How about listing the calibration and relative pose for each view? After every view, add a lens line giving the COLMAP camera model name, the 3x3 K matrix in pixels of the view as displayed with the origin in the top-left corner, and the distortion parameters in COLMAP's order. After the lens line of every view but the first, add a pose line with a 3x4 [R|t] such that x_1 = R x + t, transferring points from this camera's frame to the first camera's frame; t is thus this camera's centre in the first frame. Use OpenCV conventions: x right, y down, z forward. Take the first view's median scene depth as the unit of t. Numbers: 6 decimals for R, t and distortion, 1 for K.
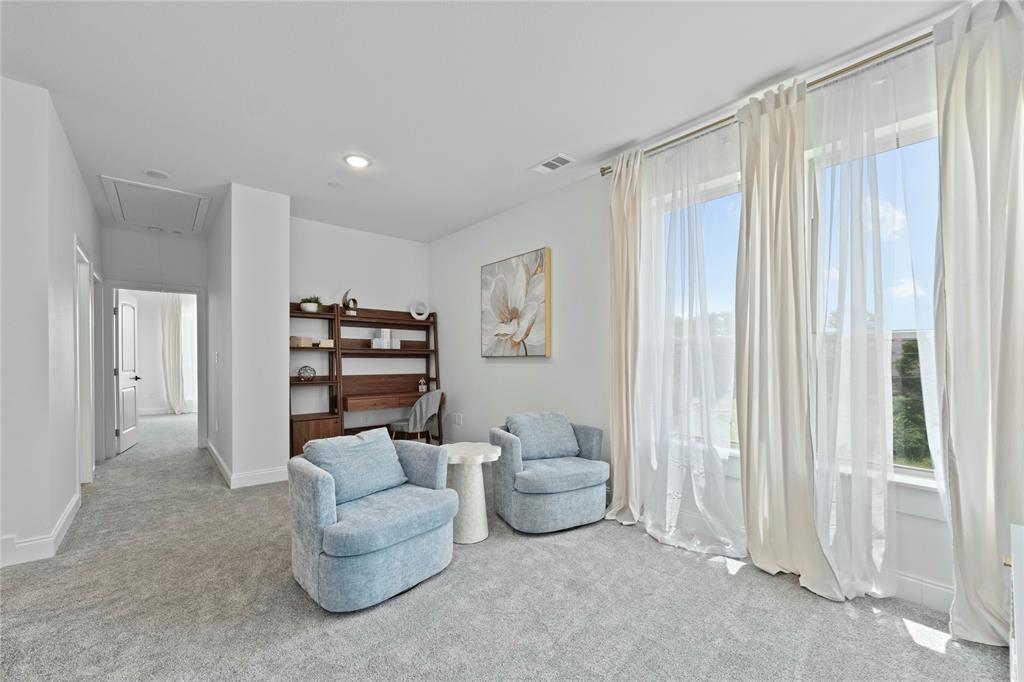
lens RADIAL K [[409.7, 0, 505.1], [0, 409.7, 359.5], [0, 0, 1]] dist [-0.007042, -0.000399]
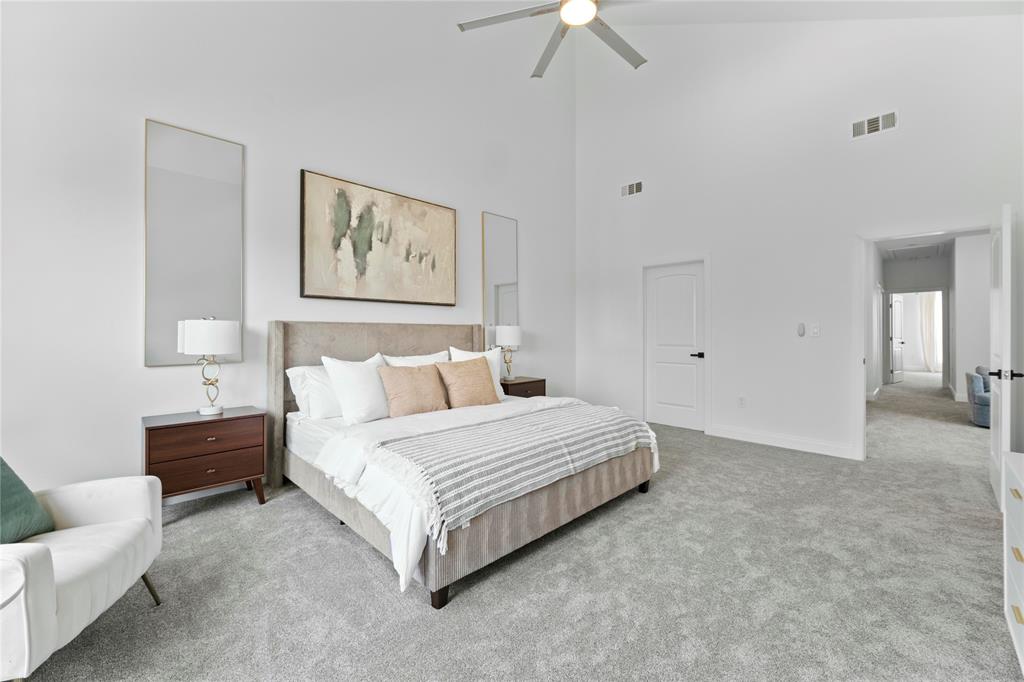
lens RADIAL K [[409.7, 0, 512.6], [0, 409.7, 336.8], [0, 0, 1]] dist [-0.007042, -0.000399]
pose [[0.068649, -0.004233, -0.997632, 0.396488], [-0.003536, 0.999984, -0.004486, 0.018184], [0.997635, 0.003835, 0.068632, -0.434119]]
